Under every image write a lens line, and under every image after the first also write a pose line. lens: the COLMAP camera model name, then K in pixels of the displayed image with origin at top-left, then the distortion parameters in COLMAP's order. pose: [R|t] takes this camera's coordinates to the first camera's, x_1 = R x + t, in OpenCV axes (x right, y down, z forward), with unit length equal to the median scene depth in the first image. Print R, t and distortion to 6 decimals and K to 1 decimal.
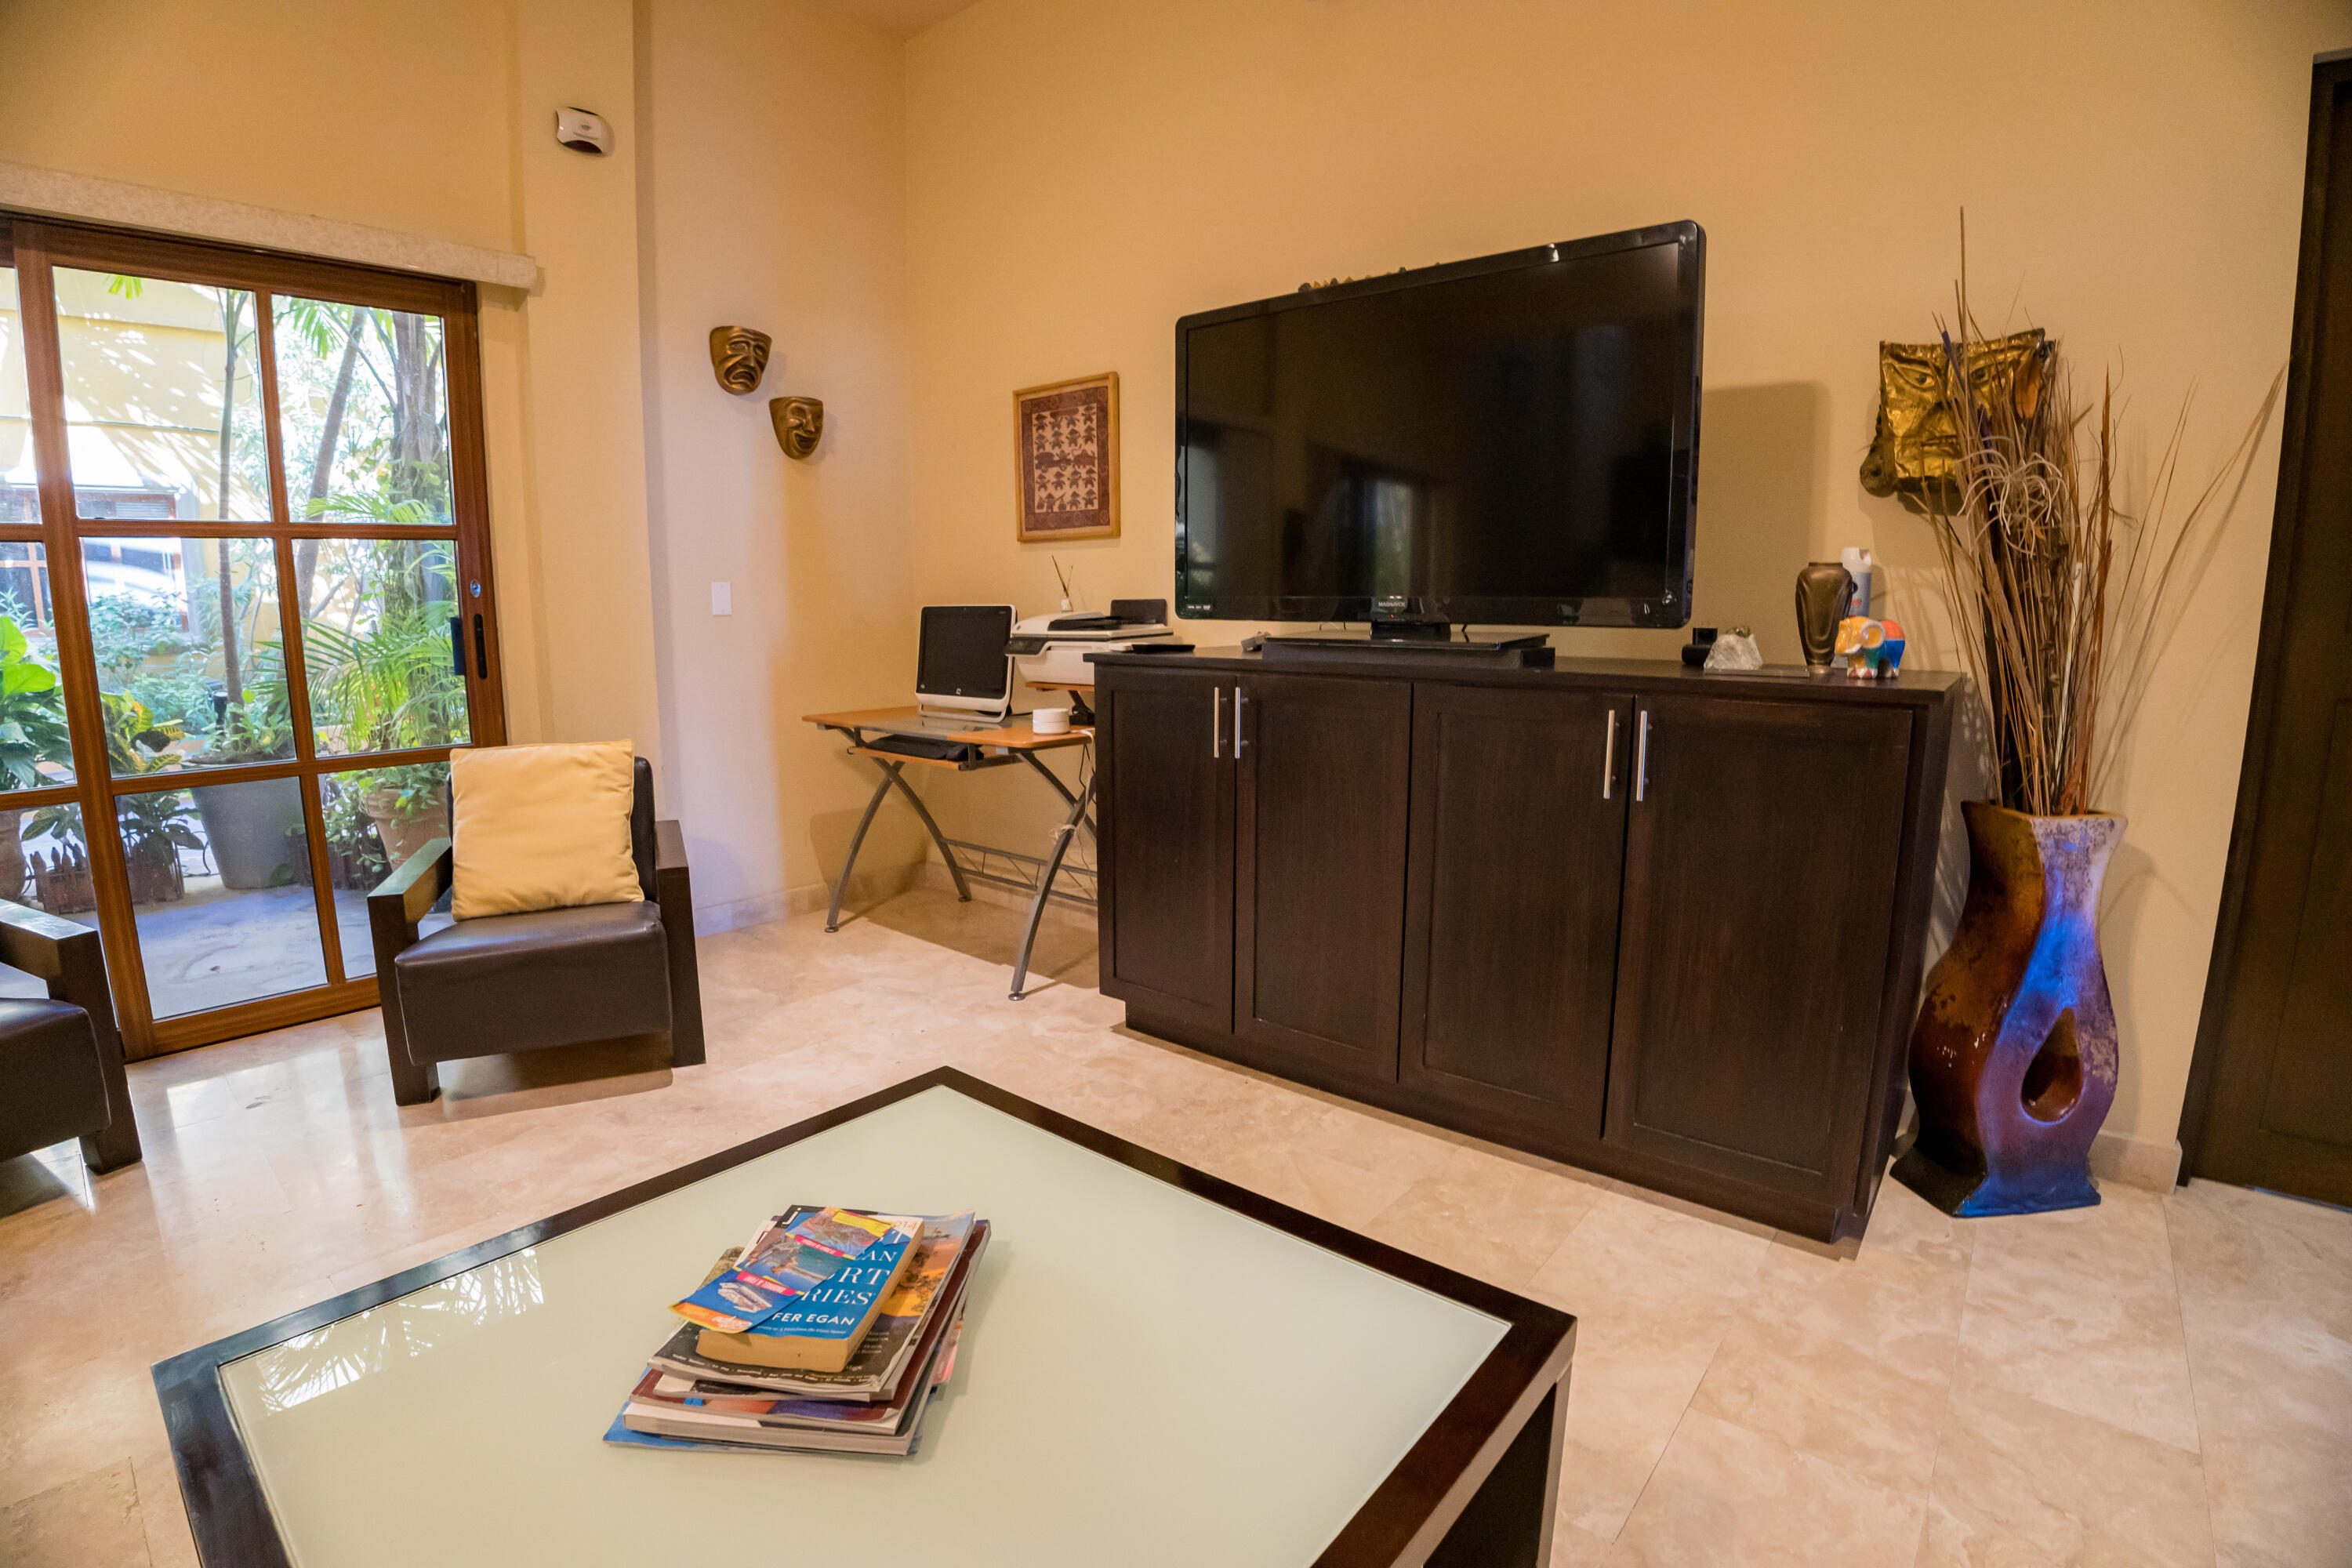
lens RADIAL K [[1129.6, 0, 1173.3], [0, 1129.6, 768.8], [0, 0, 1]] dist [-0.092206, 0.013622]
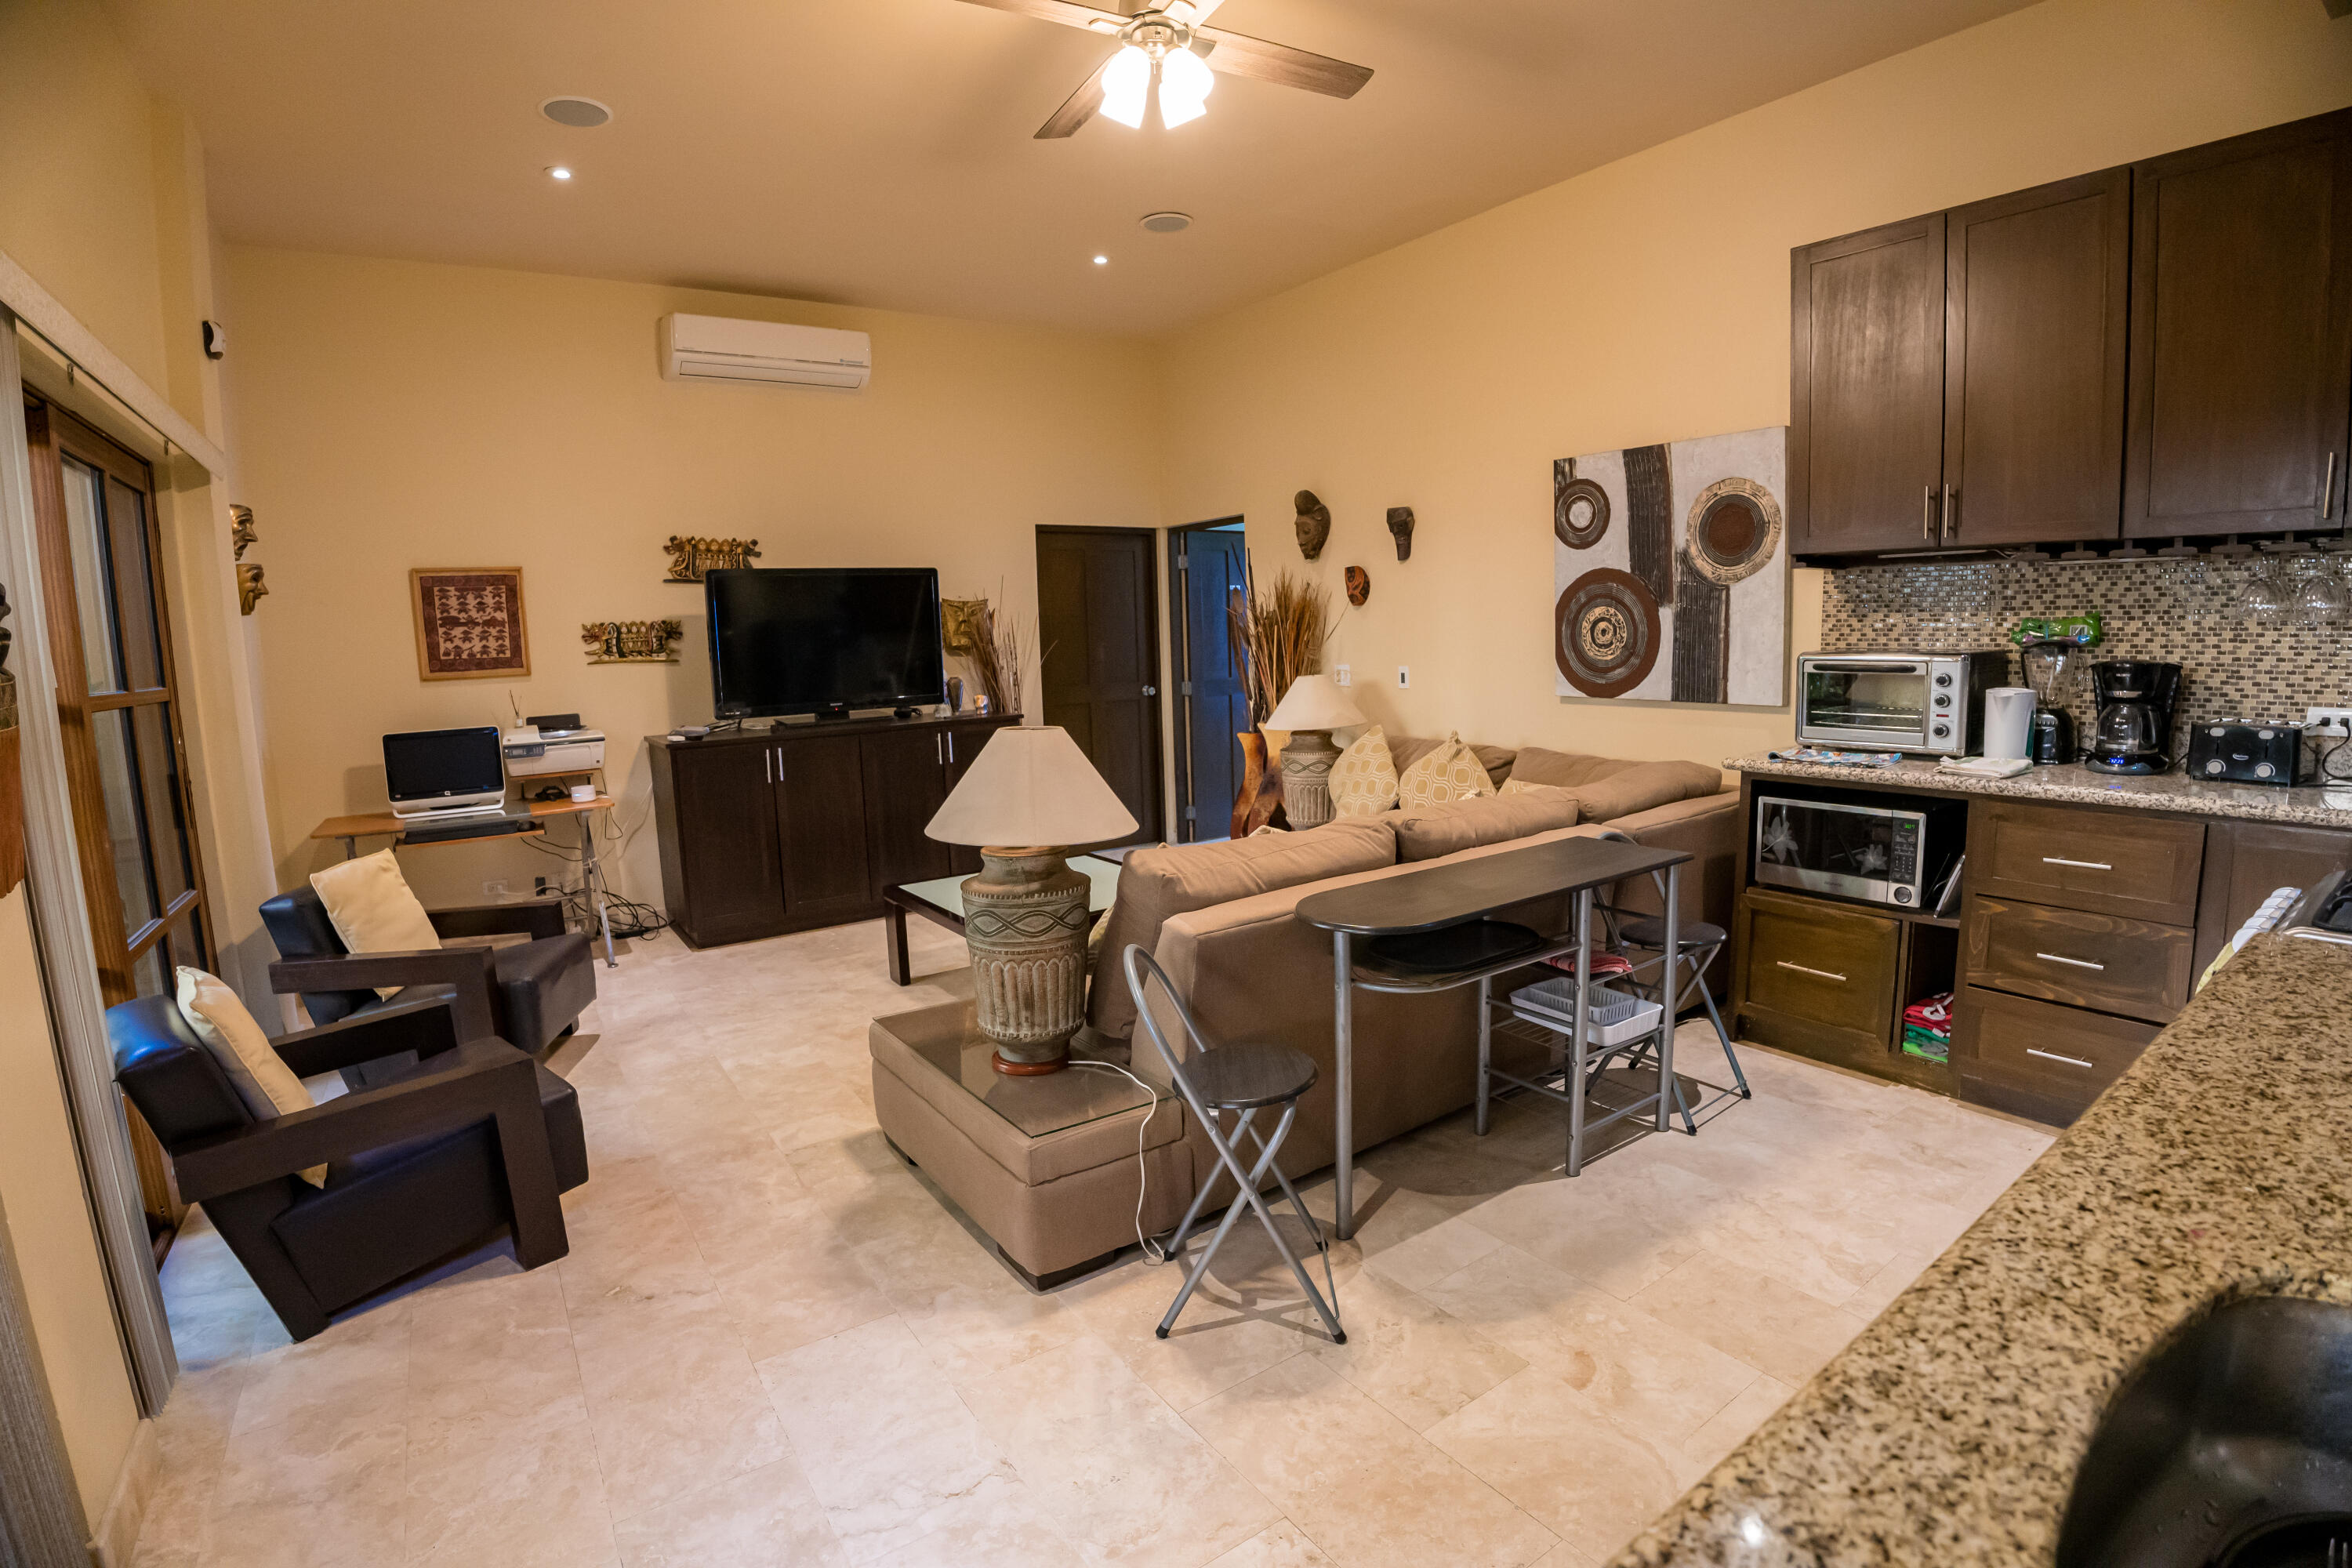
lens RADIAL K [[1129.6, 0, 1184.7], [0, 1129.6, 793.3], [0, 0, 1]] dist [-0.092206, 0.013622]
pose [[0.232665, -0.141698, 0.962179, -1.246498], [0.171826, 0.979756, 0.102738, -0.050089], [-0.957258, 0.141424, 0.252302, -0.179290]]
